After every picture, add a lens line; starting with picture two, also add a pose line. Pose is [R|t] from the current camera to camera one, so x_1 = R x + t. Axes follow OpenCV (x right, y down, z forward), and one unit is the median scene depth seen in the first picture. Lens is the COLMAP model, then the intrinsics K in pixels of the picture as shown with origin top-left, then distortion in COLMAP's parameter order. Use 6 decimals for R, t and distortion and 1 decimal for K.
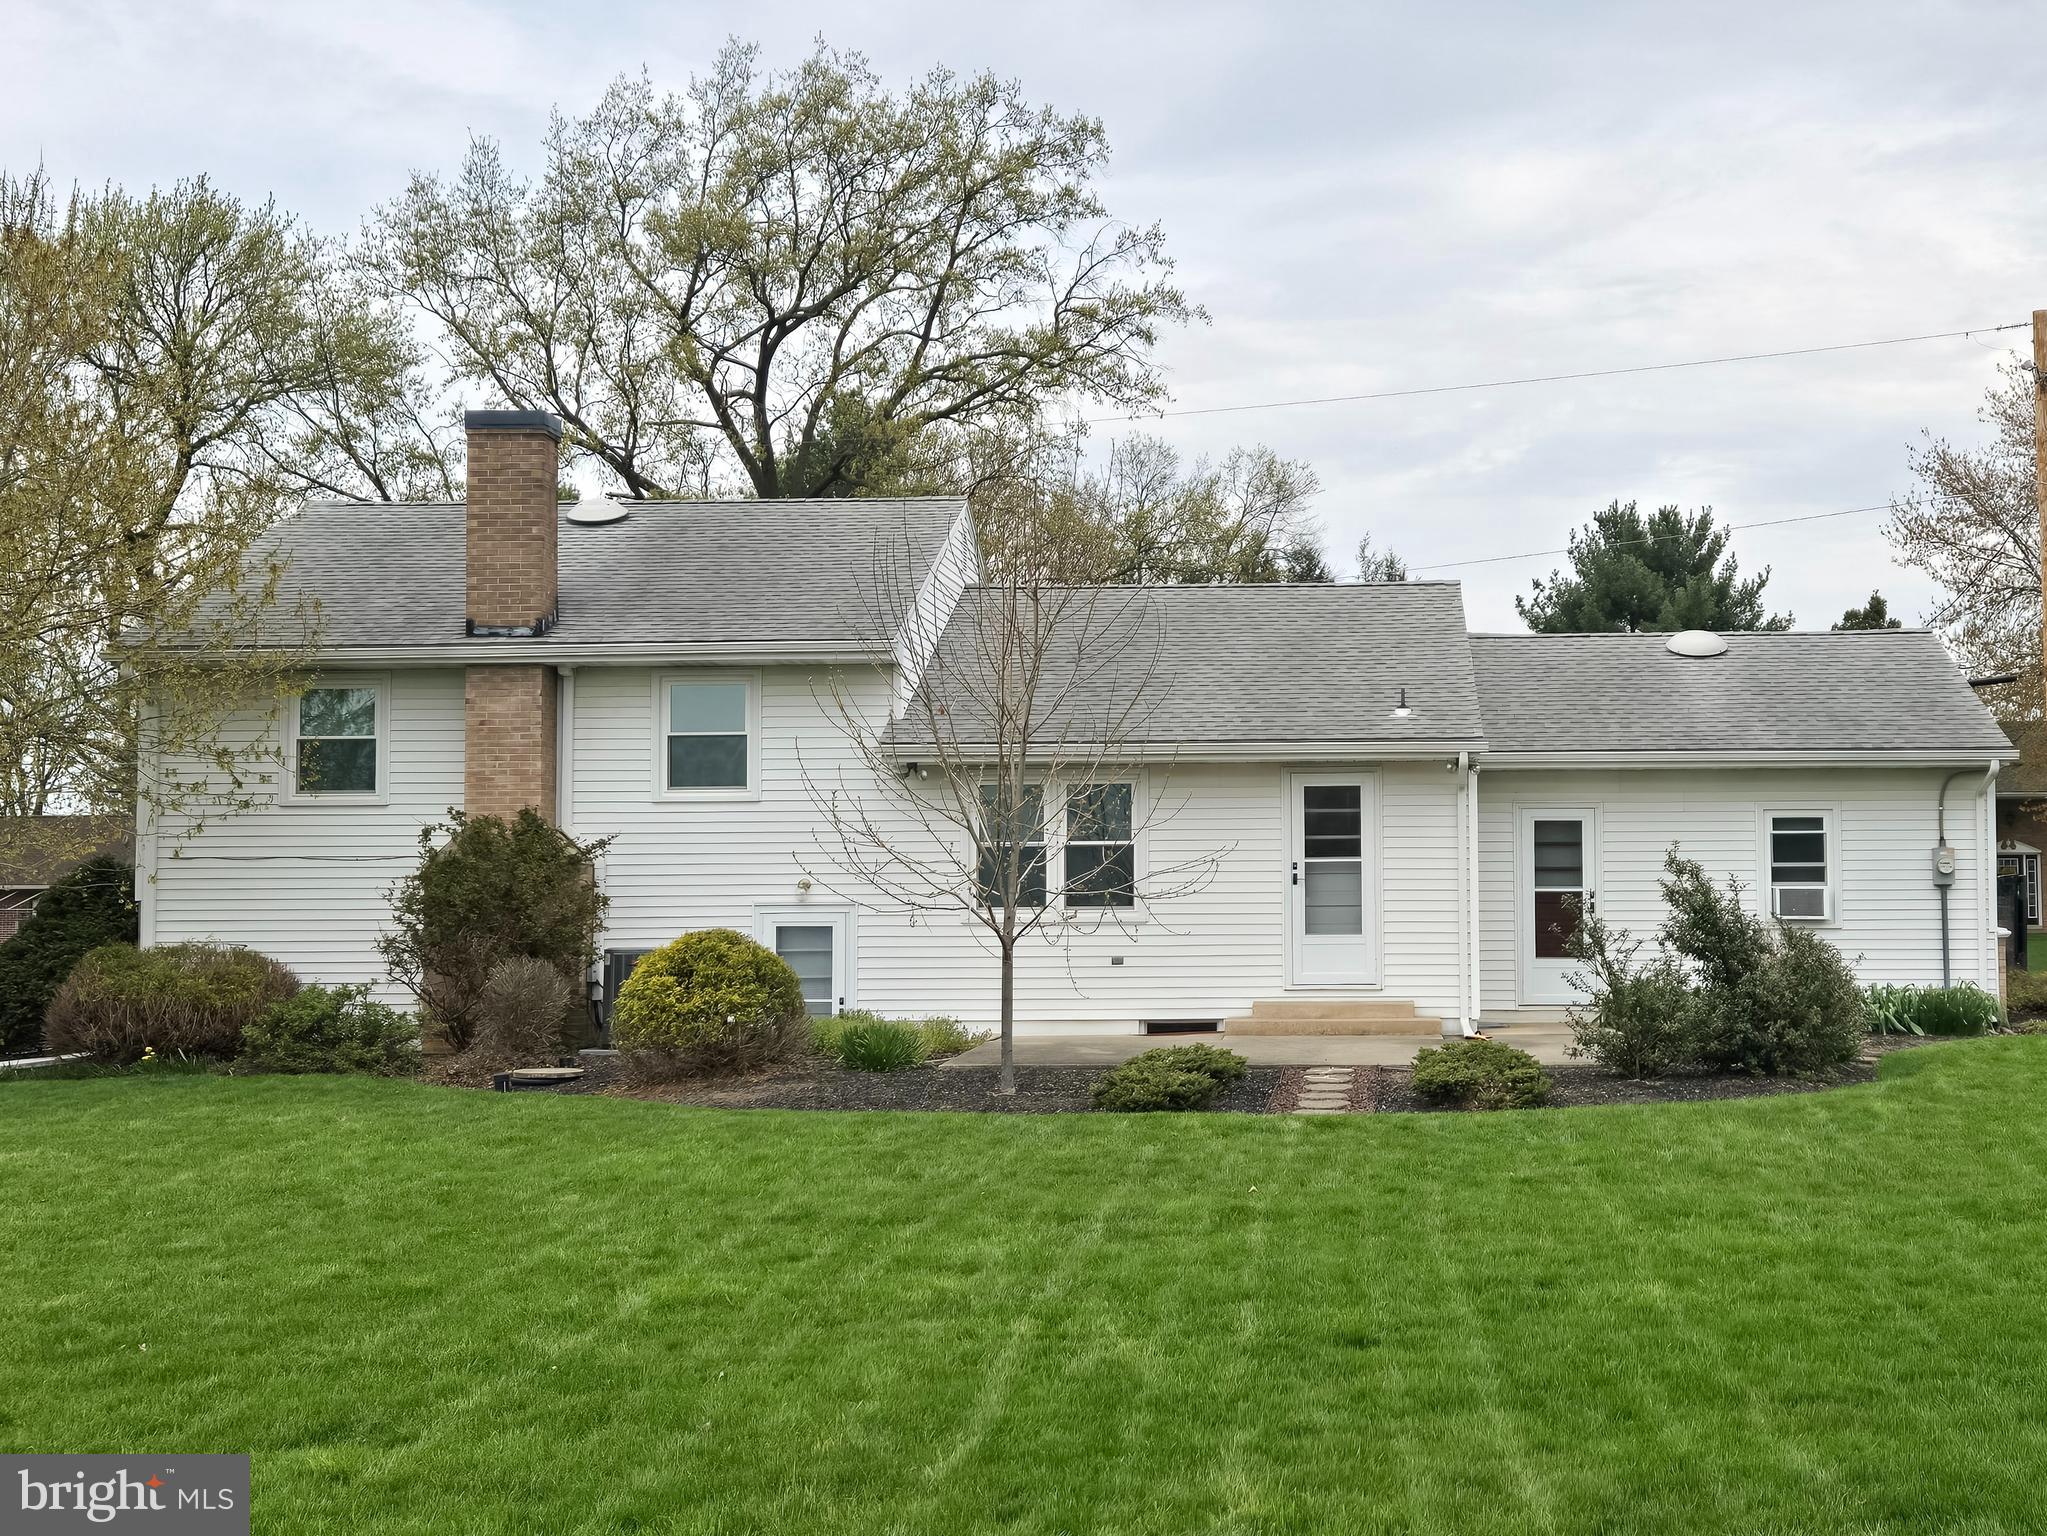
lens RADIAL K [[2441.5, 0, 1023.5], [0, 2441.5, 768.0], [0, 0, 1]] dist [0.046587, -0.016930]
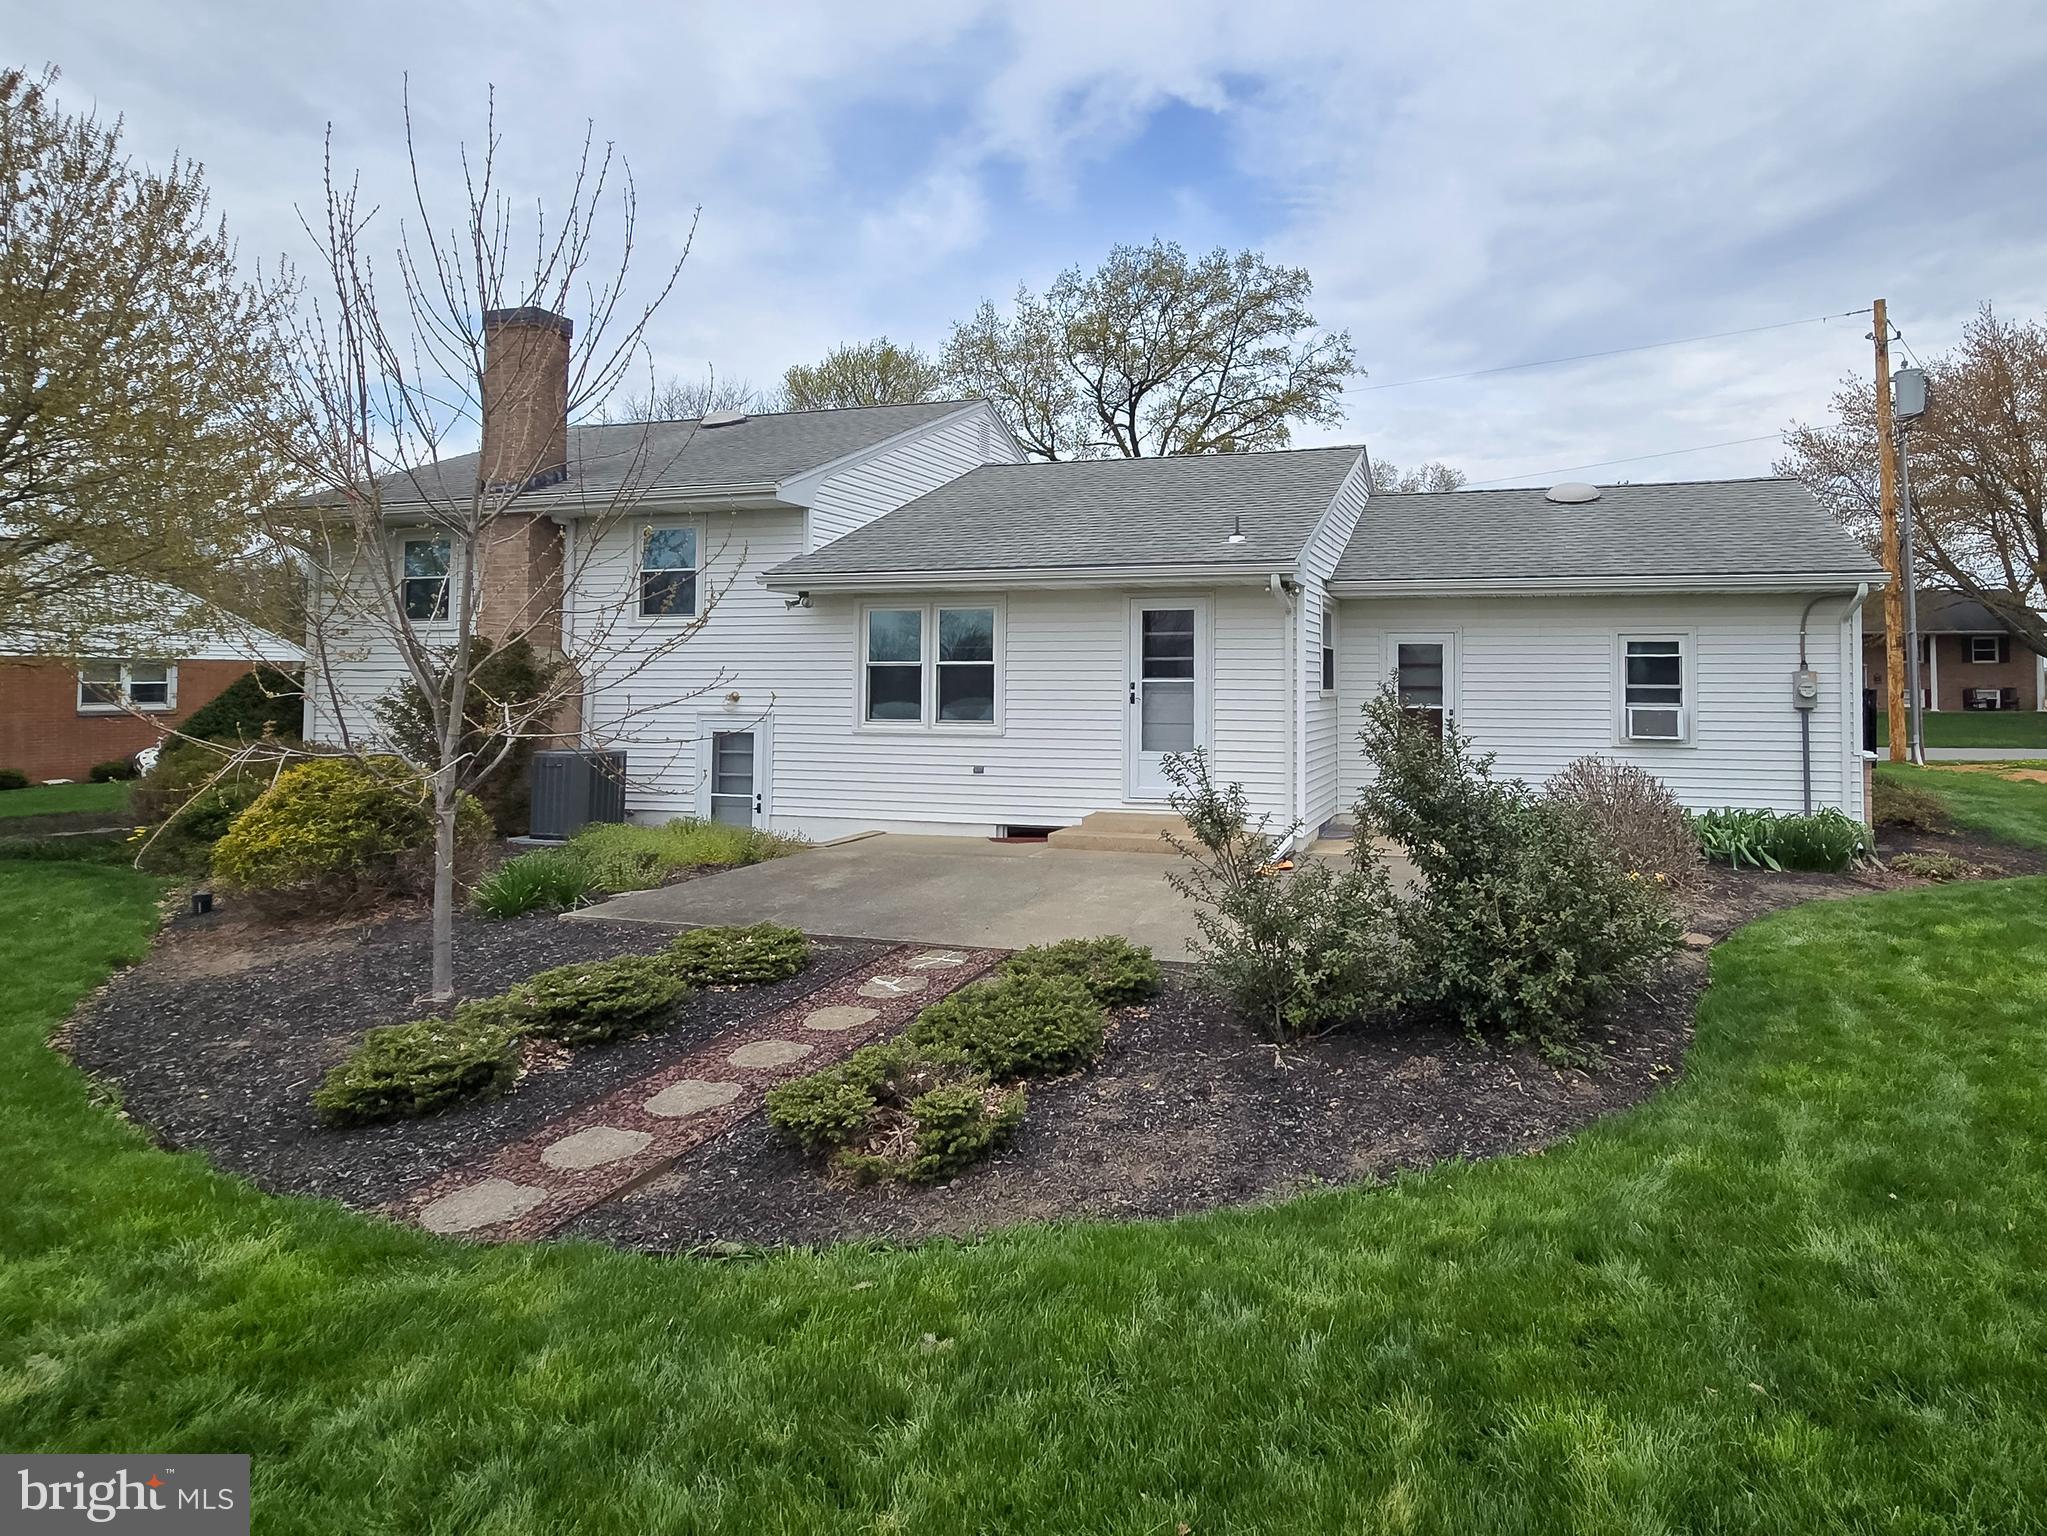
lens RADIAL K [[829.1, 0, 1274.3], [0, 829.1, 646.1], [0, 0, 1]] dist [0.000130, 0.000140]
pose [[0.977764, 0.002134, -0.209698, 0.232546], [0.001965, 0.999811, 0.019337, 0.014994], [0.209700, -0.019320, 0.977575, 0.621421]]
